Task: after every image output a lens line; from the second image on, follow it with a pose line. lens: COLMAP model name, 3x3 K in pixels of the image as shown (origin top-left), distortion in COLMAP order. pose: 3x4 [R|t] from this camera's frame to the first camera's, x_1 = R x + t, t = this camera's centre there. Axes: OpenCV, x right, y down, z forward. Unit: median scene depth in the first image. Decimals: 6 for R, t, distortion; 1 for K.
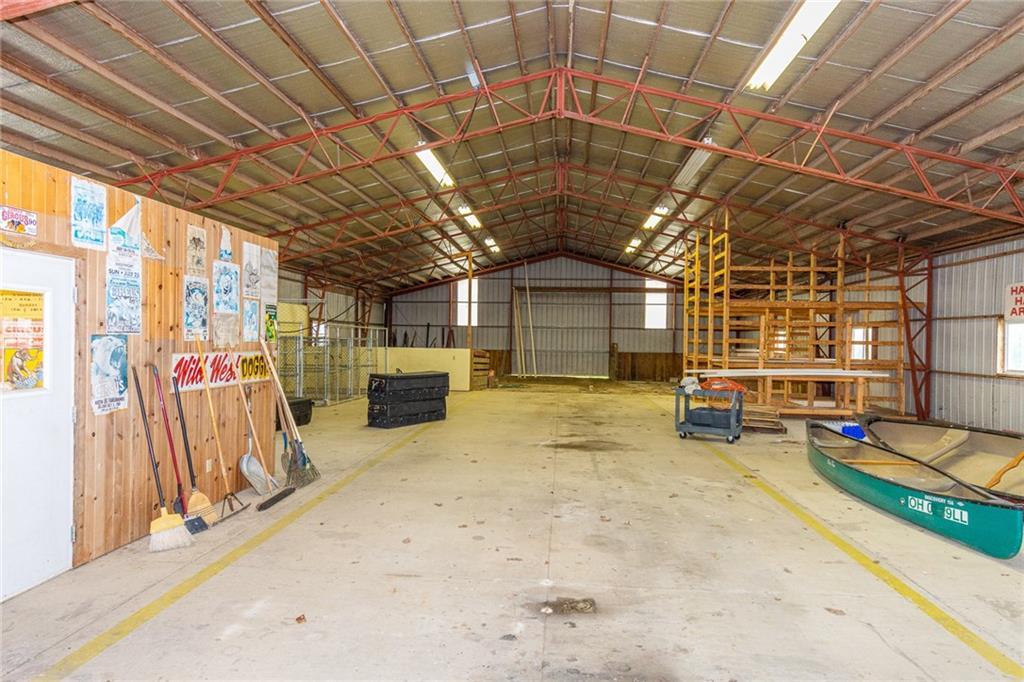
lens RADIAL K [[615.0, 0, 482.5], [0, 615.0, 341.5], [0, 0, 1]] dist [-0.000372, -0.003109]
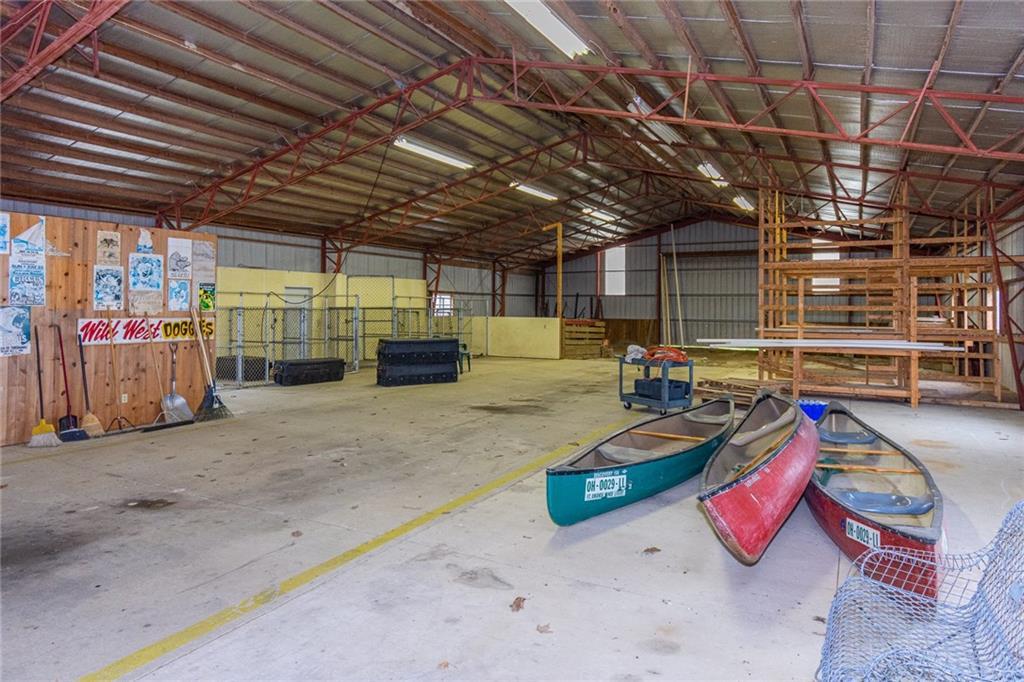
lens RADIAL K [[615.0, 0, 471.2], [0, 615.0, 293.8], [0, 0, 1]] dist [-0.000372, -0.003109]
pose [[0.914367, -0.017709, -0.404499, 0.806793], [0.005769, 0.999511, -0.030719, 0.009015], [0.404845, 0.025755, 0.914022, 0.023361]]
